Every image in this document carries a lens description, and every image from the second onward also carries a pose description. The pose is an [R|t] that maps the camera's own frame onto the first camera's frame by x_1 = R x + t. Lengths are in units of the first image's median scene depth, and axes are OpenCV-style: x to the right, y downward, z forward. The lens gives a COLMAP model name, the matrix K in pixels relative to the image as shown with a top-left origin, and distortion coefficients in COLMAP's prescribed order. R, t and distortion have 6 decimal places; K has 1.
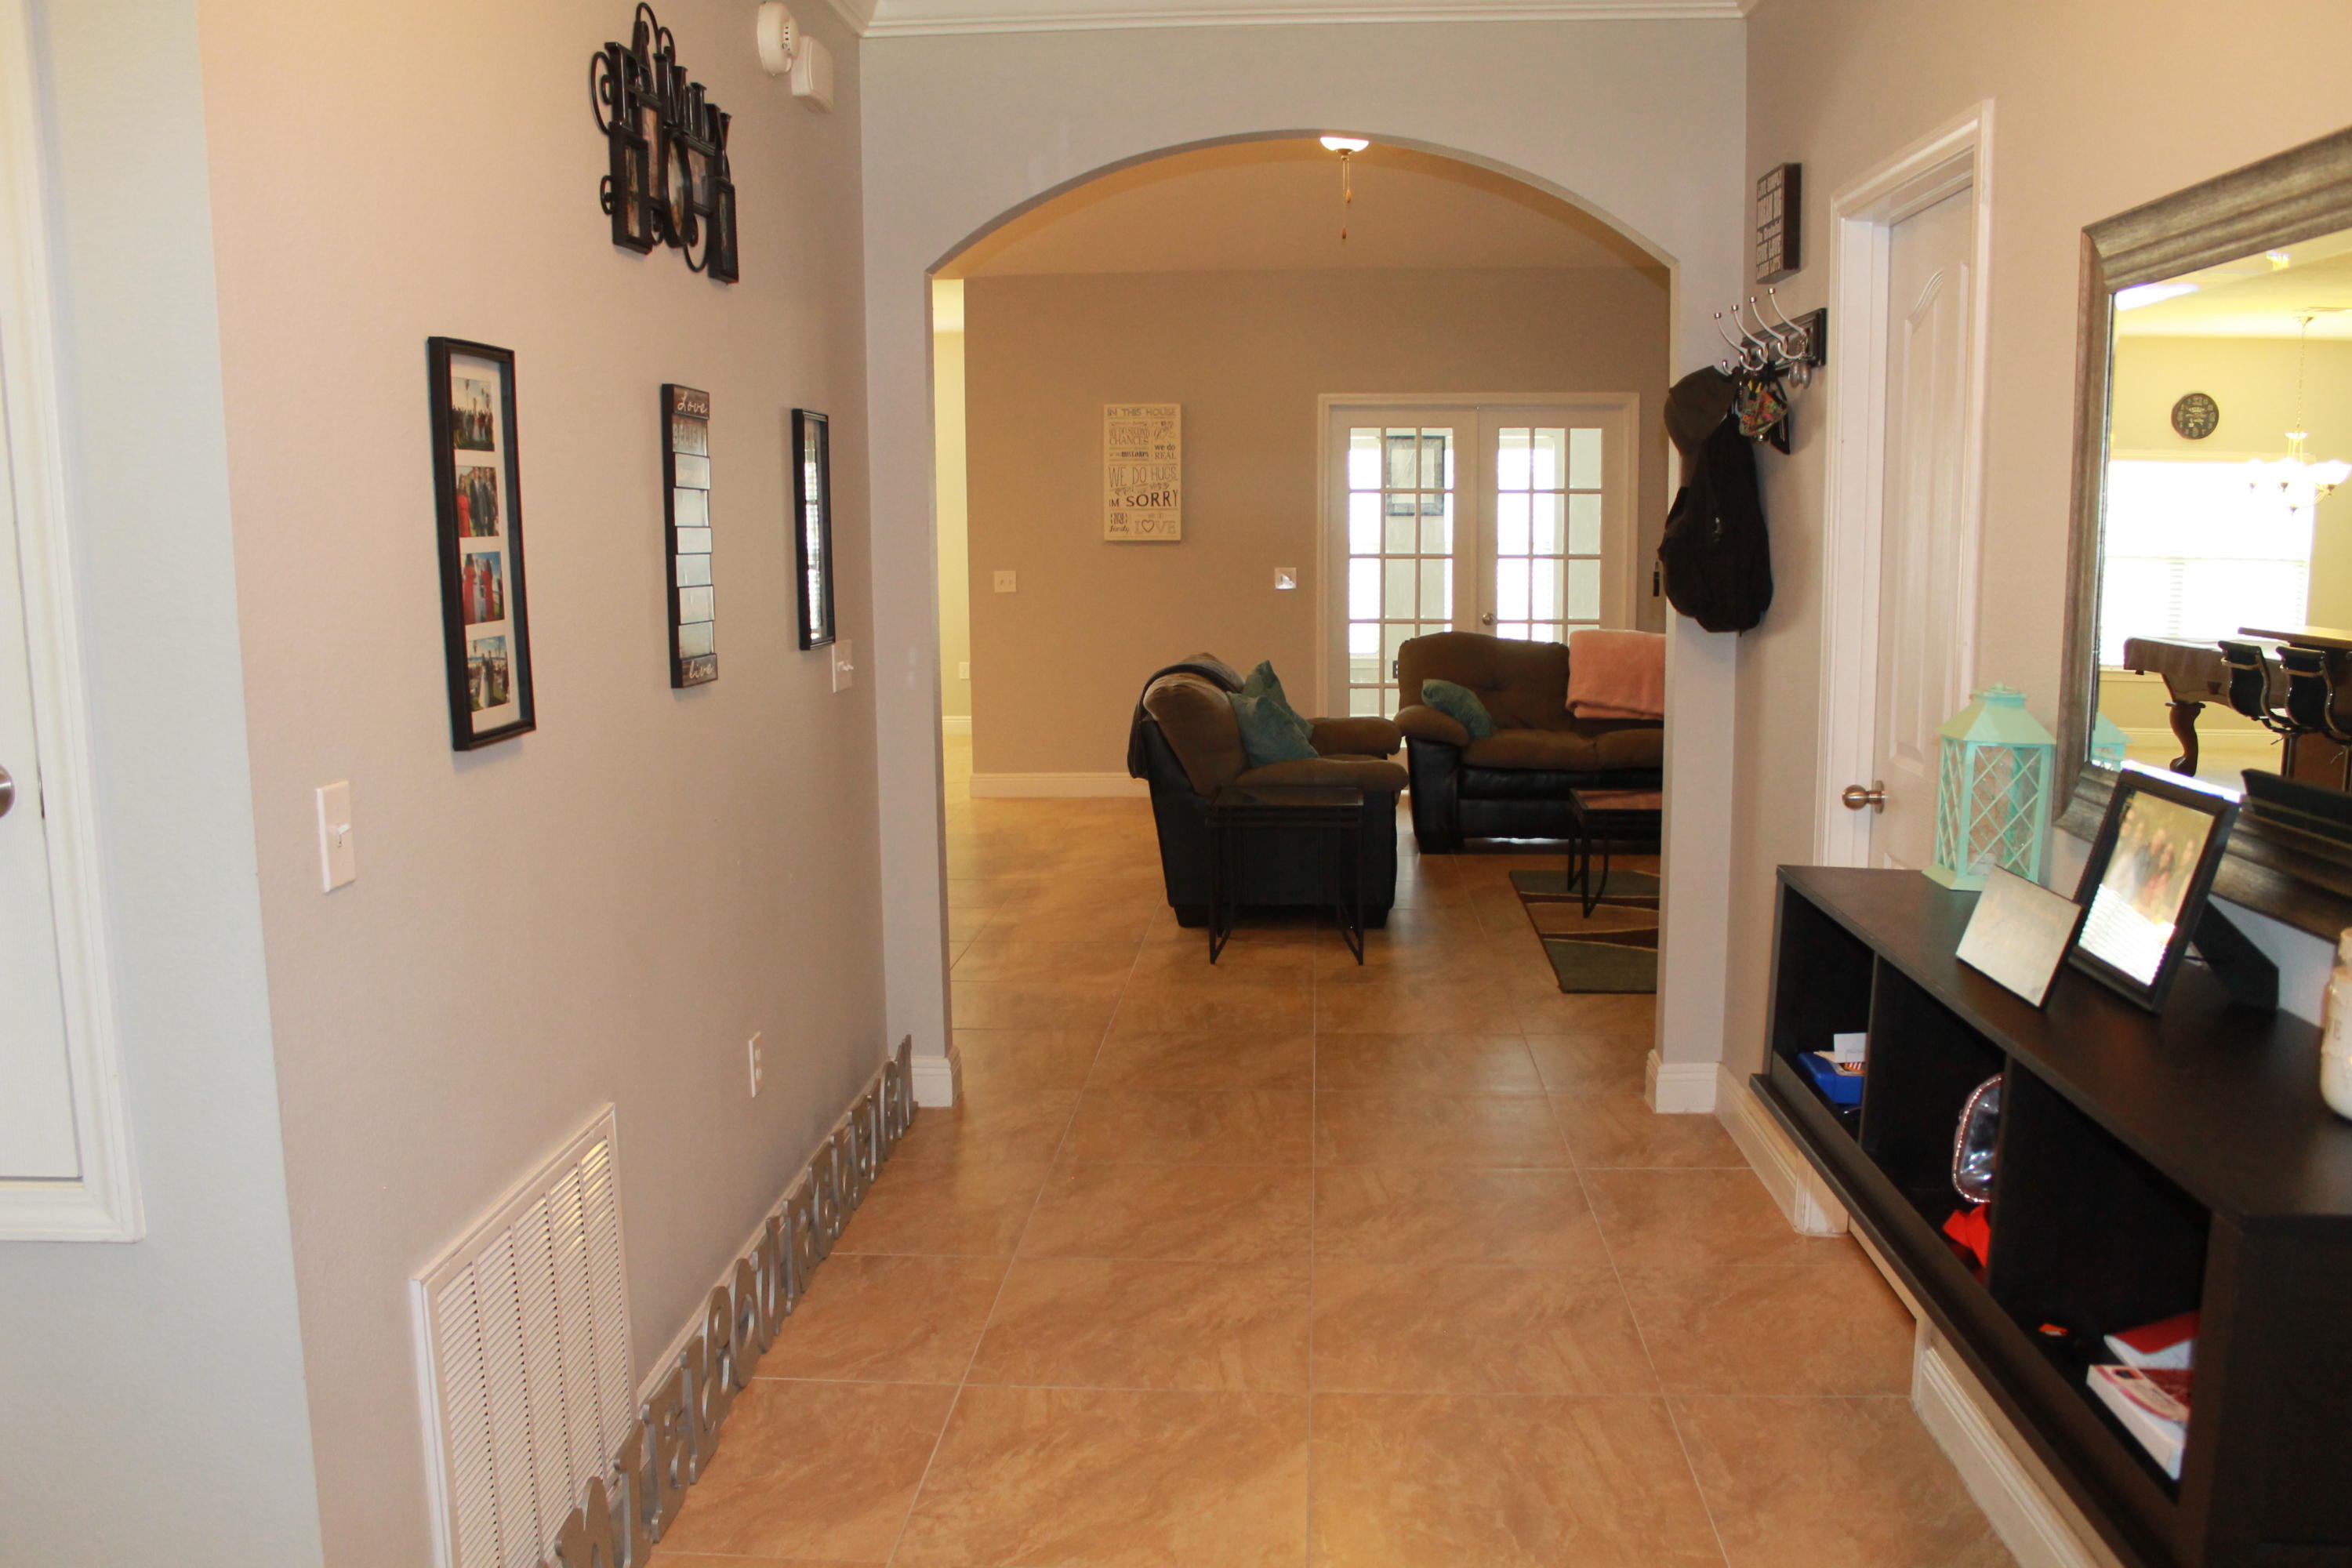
lens RADIAL K [[1974.7, 0, 1176.0], [0, 1974.7, 784.0], [0, 0, 1]] dist [-0.232678, 0.274851]
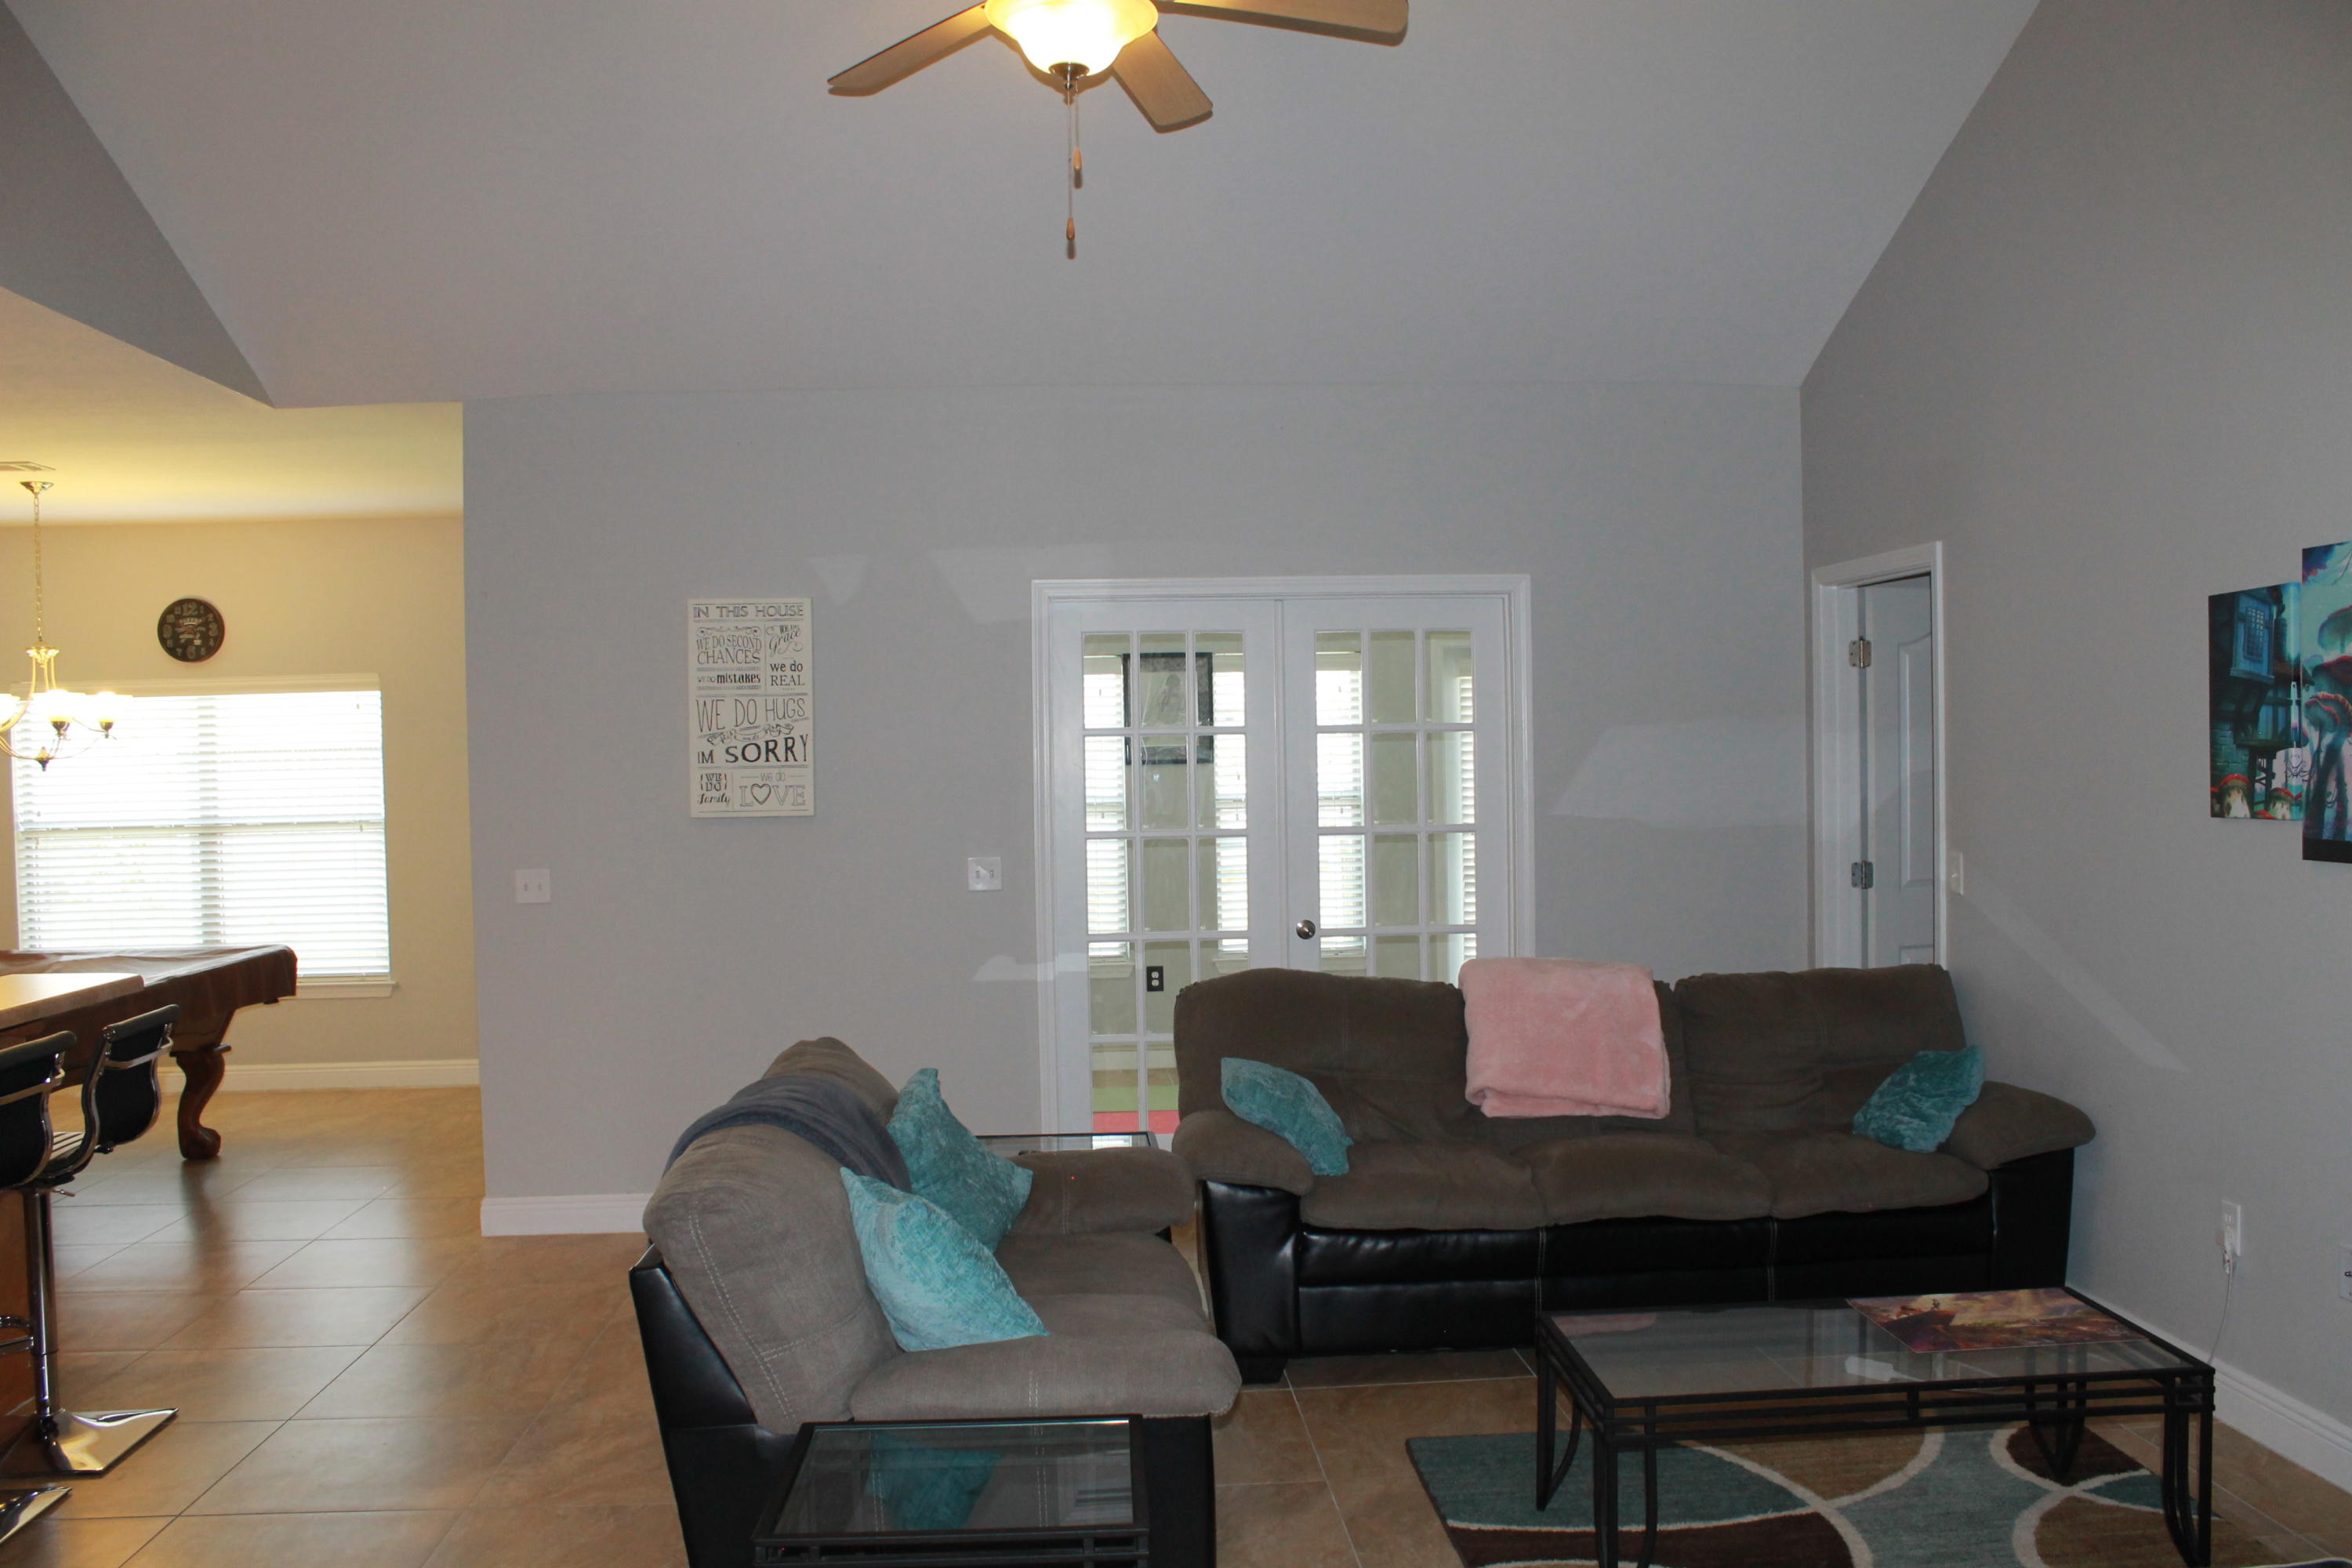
lens RADIAL K [[1974.7, 0, 1176.0], [0, 1974.7, 784.0], [0, 0, 1]] dist [-0.232678, 0.274851]
pose [[0.990697, -0.014021, 0.135363, 0.032293], [0.029860, 0.992836, -0.115696, -0.059084], [-0.132771, 0.118662, 0.984018, 0.376085]]
